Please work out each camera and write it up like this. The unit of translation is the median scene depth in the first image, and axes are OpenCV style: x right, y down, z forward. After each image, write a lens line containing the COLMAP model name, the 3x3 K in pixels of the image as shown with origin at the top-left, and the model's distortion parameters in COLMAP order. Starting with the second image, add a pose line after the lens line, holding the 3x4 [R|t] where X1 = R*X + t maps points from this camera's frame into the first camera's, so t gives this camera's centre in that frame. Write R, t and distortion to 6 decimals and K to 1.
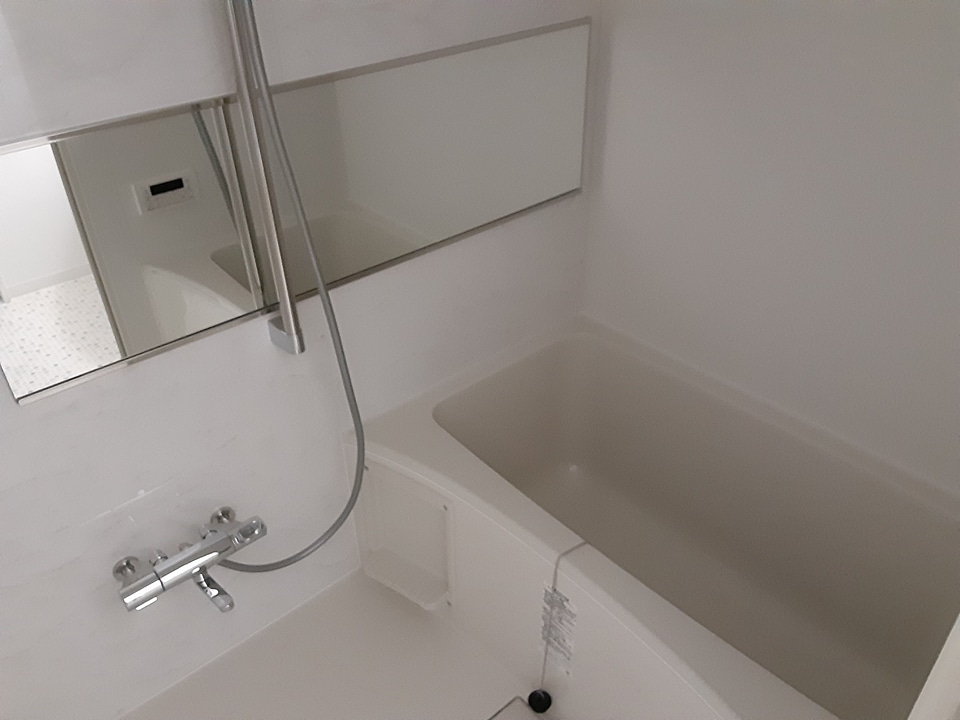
lens RADIAL K [[768.2, 0, 475.2], [0, 768.2, 367.4], [0, 0, 1]] dist [0.106062, -0.162015]
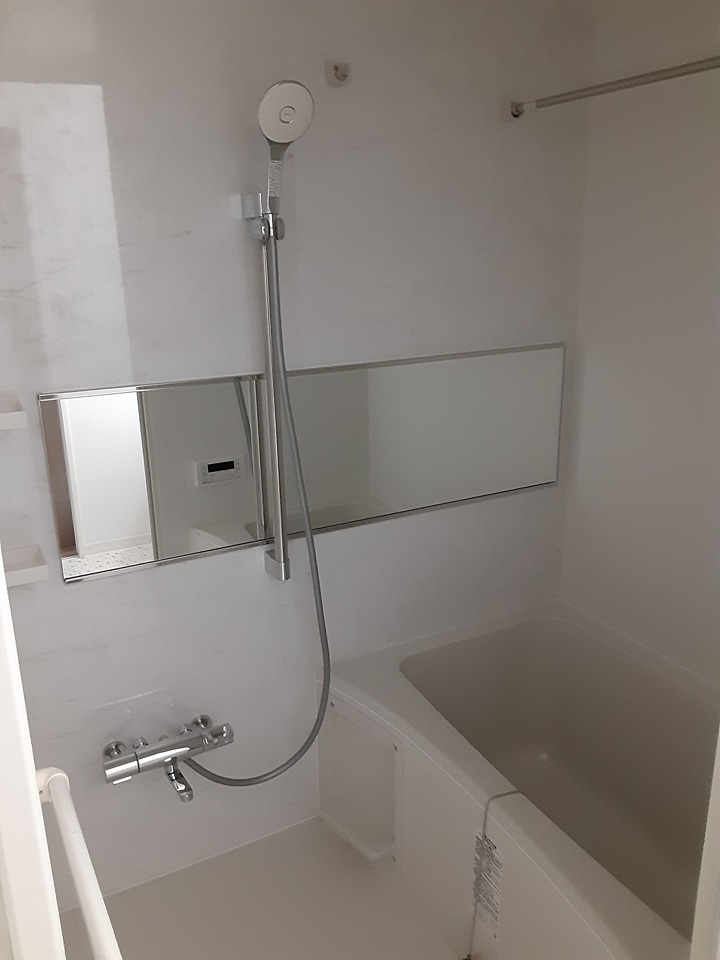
lens RADIAL K [[780.1, 0, 373.2], [0, 780.1, 476.5], [0, 0, 1]] dist [0.005752, -0.002313]
pose [[0.975230, 0.075187, -0.208021, 0.137326], [-0.133339, 0.950201, -0.281670, 0.144511], [0.176484, 0.302430, 0.936691, -0.139393]]
